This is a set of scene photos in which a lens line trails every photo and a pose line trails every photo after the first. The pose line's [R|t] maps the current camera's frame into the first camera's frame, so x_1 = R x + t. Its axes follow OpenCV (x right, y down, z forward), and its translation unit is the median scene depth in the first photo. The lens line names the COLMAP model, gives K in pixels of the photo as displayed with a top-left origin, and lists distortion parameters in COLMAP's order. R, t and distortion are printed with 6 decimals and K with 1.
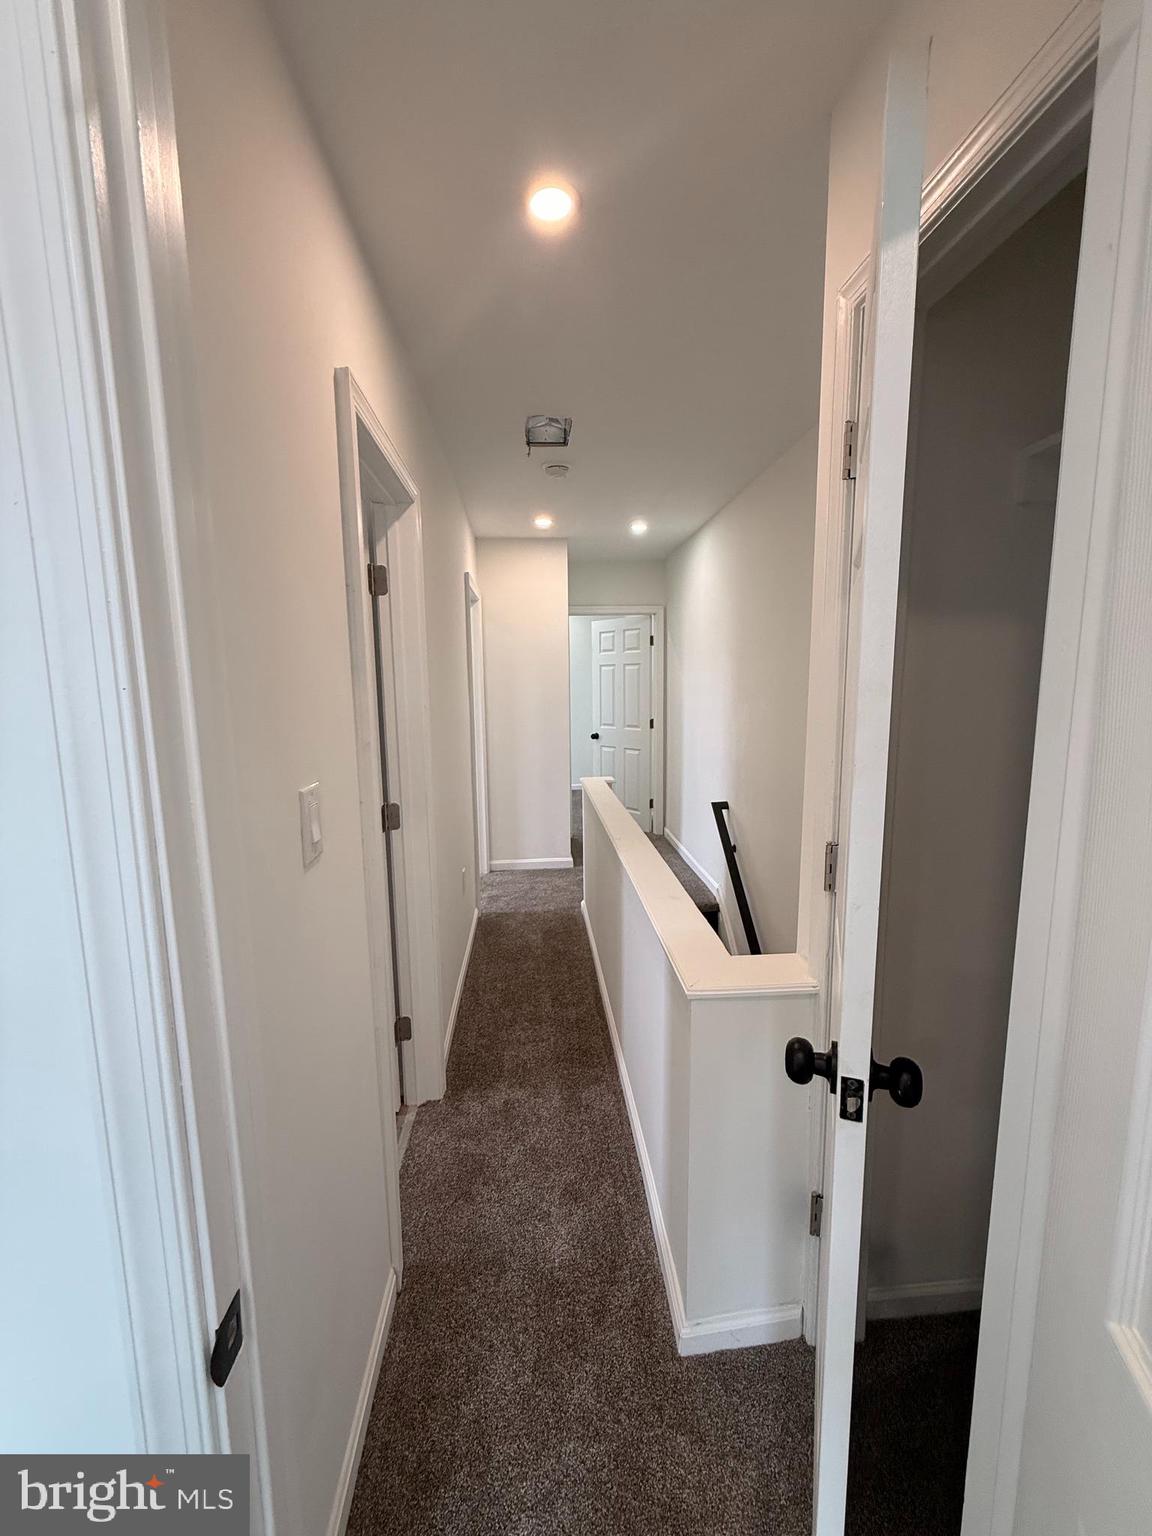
lens RADIAL K [[615.8, 0, 579.7], [0, 615.8, 763.8], [0, 0, 1]] dist [0.000229, 0.000862]
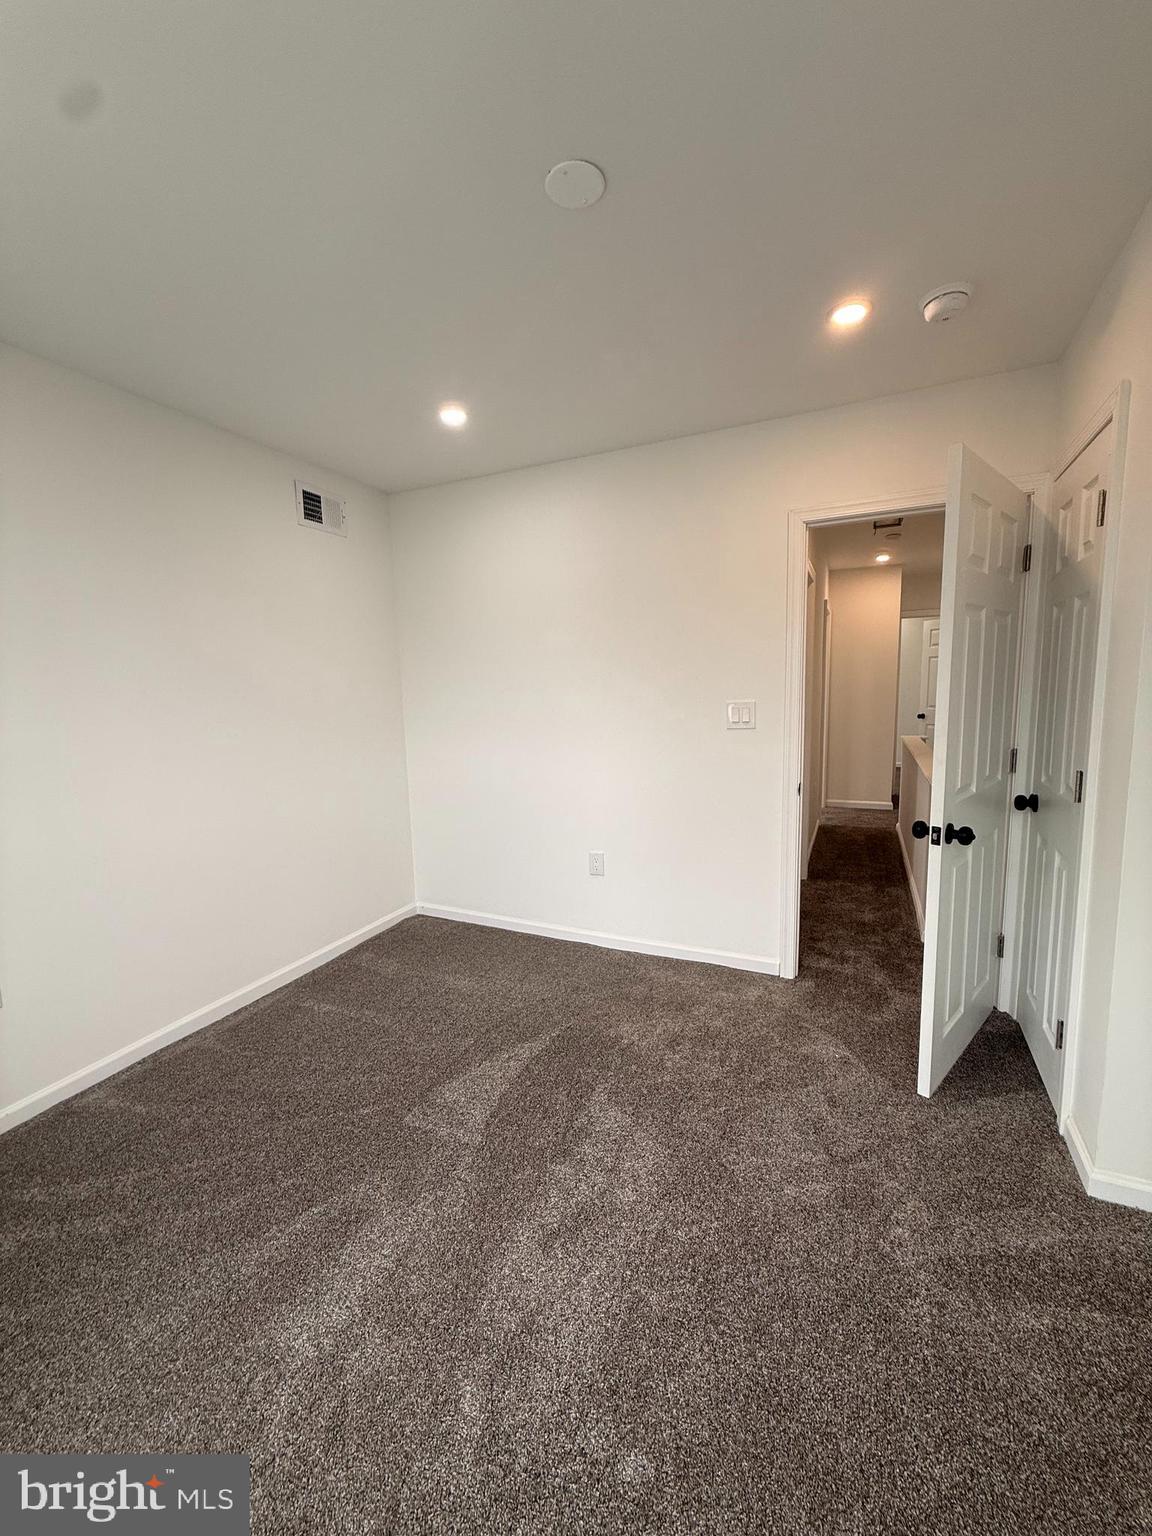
lens RADIAL K [[615.8, 0, 578.3], [0, 615.8, 767.5], [0, 0, 1]] dist [0.000229, 0.000862]
pose [[0.874690, 0.053550, -0.481715, 0.042359], [-0.049914, 0.998546, 0.020372, 0.114302], [0.482105, 0.006225, 0.876091, -0.661863]]
